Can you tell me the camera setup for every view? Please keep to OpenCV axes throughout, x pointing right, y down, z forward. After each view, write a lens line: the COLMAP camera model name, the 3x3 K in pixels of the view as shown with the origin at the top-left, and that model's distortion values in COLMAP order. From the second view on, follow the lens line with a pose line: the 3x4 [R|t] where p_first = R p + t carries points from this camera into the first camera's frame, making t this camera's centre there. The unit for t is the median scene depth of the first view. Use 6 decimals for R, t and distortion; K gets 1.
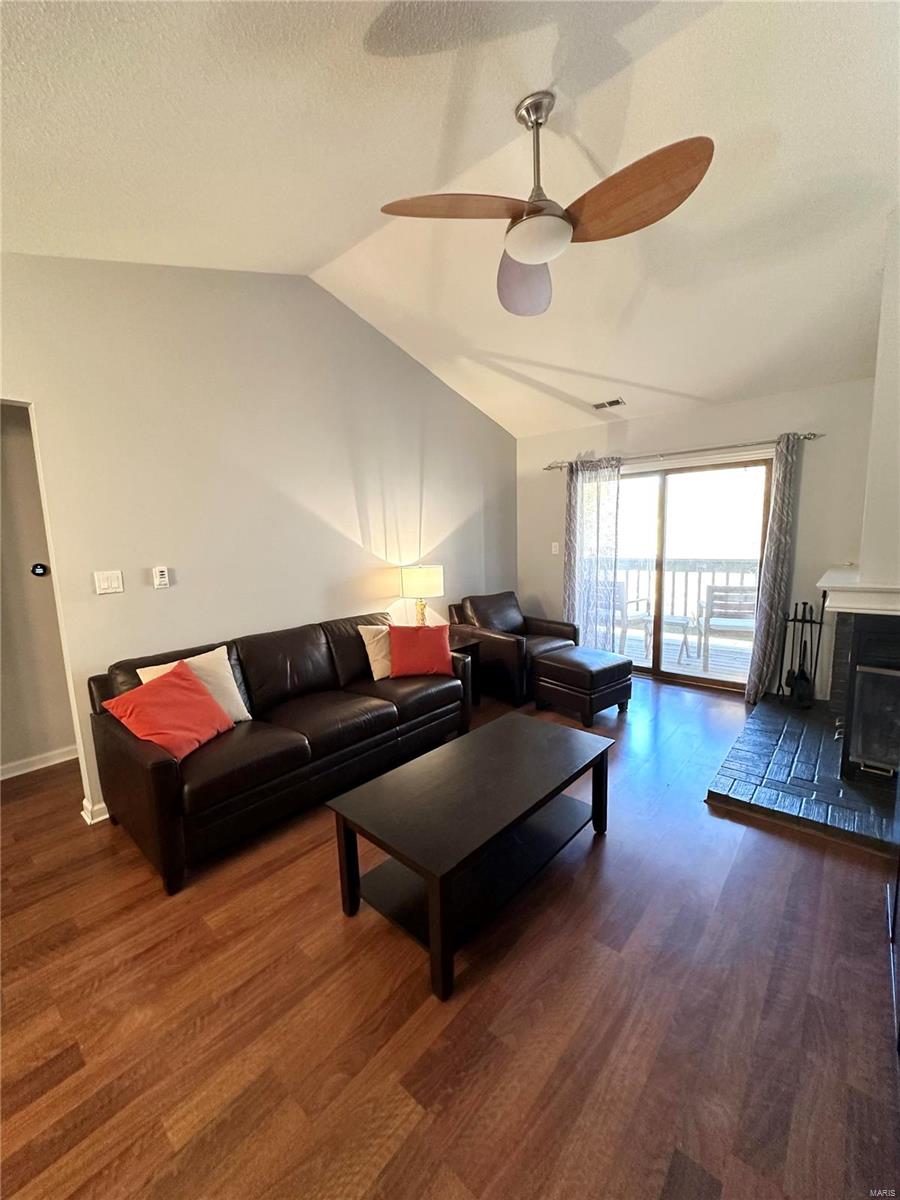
lens RADIAL K [[471.0, 0, 450.0], [0, 471.0, 600.0], [0, 0, 1]] dist [-0.000528, -0.002801]
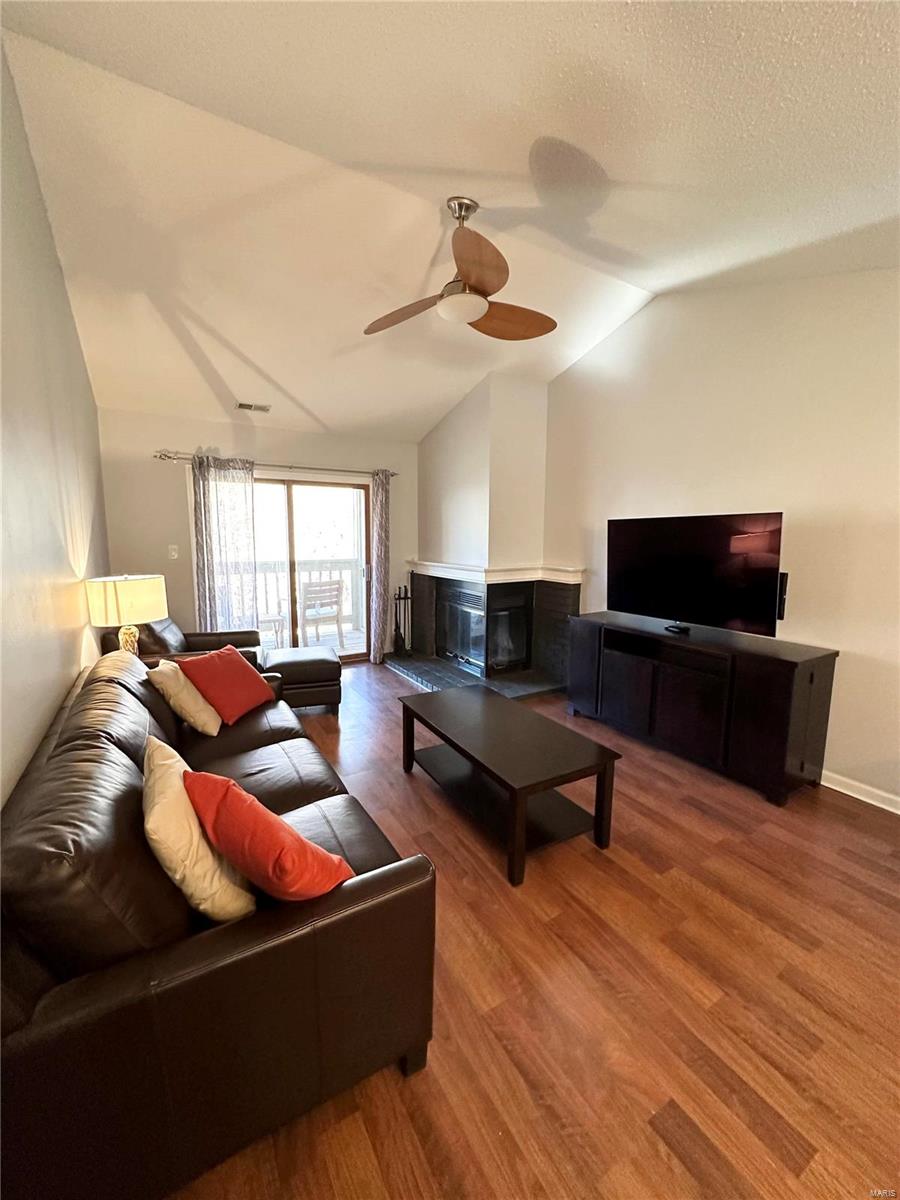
lens RADIAL K [[478.4, 0, 451.5], [0, 478.4, 599.2], [0, 0, 1]] dist [-0.003026, 0.000649]
pose [[0.313938, -0.099600, 0.944205, -0.531932], [0.117639, 0.990900, 0.065412, -0.029421], [-0.942127, 0.090540, 0.322798, 0.316355]]
